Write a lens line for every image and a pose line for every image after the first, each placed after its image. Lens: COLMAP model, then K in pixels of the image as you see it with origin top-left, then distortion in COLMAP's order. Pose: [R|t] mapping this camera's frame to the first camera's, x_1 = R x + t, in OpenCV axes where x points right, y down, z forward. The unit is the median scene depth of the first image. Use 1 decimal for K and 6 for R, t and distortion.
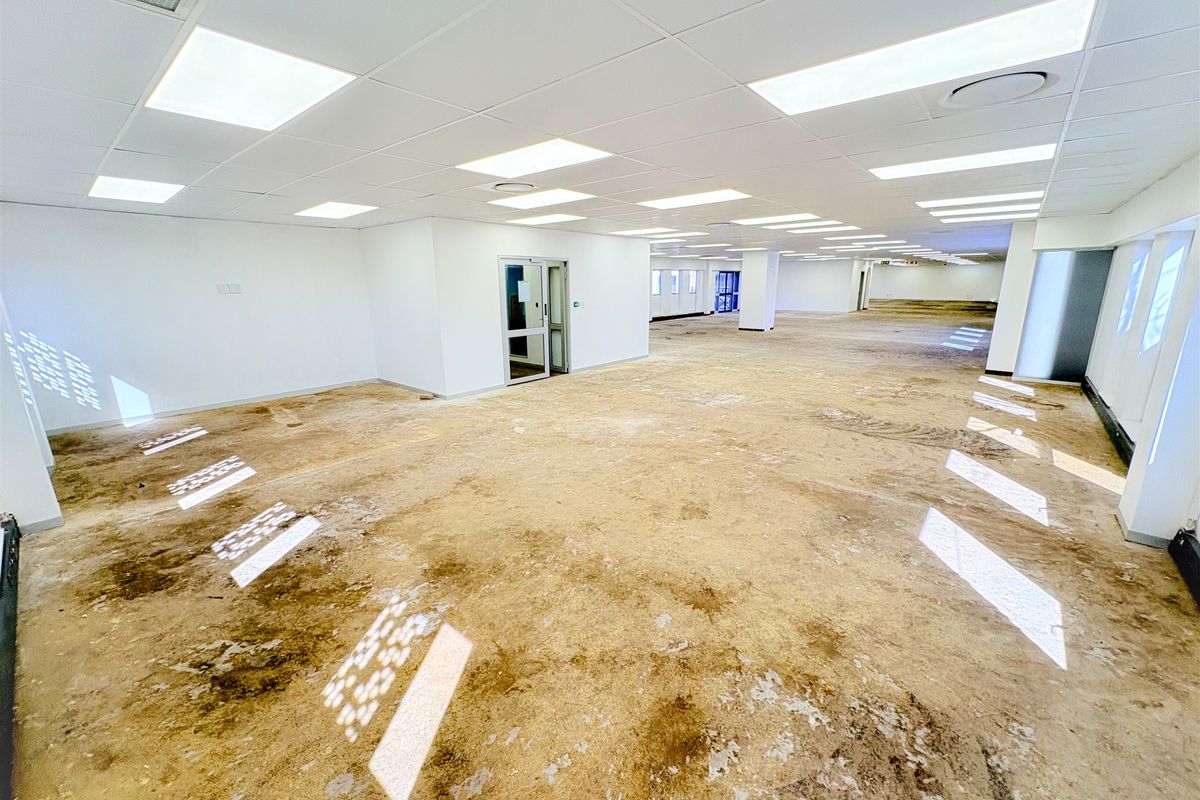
lens RADIAL K [[479.0, 0, 601.7], [0, 479.0, 399.2], [0, 0, 1]] dist [-0.000099, -0.000050]
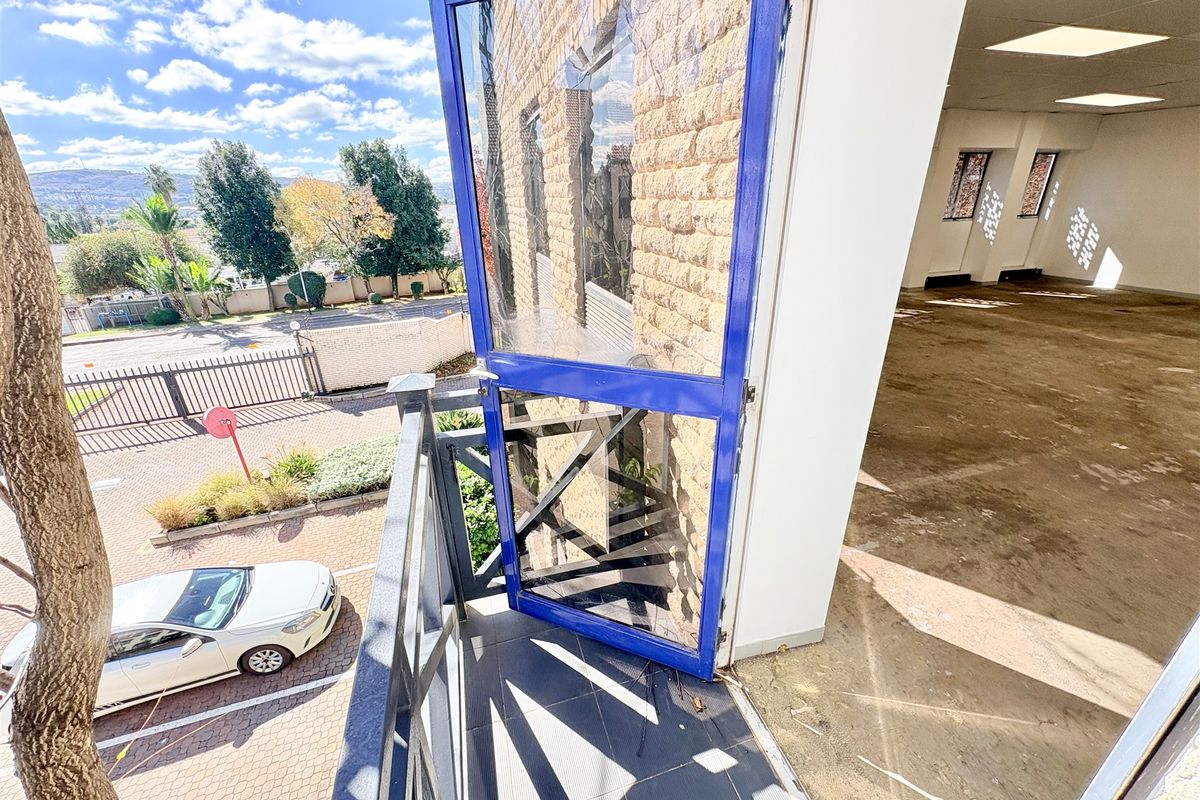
lens RADIAL K [[479.0, 0, 603.5], [0, 479.0, 398.6], [0, 0, 1]] dist [-0.000099, -0.000050]
pose [[-0.539479, 0.349333, -0.766113, 1.152525], [-0.178517, 0.841735, 0.509523, -0.154137], [0.822857, 0.411641, -0.391736, 0.685285]]
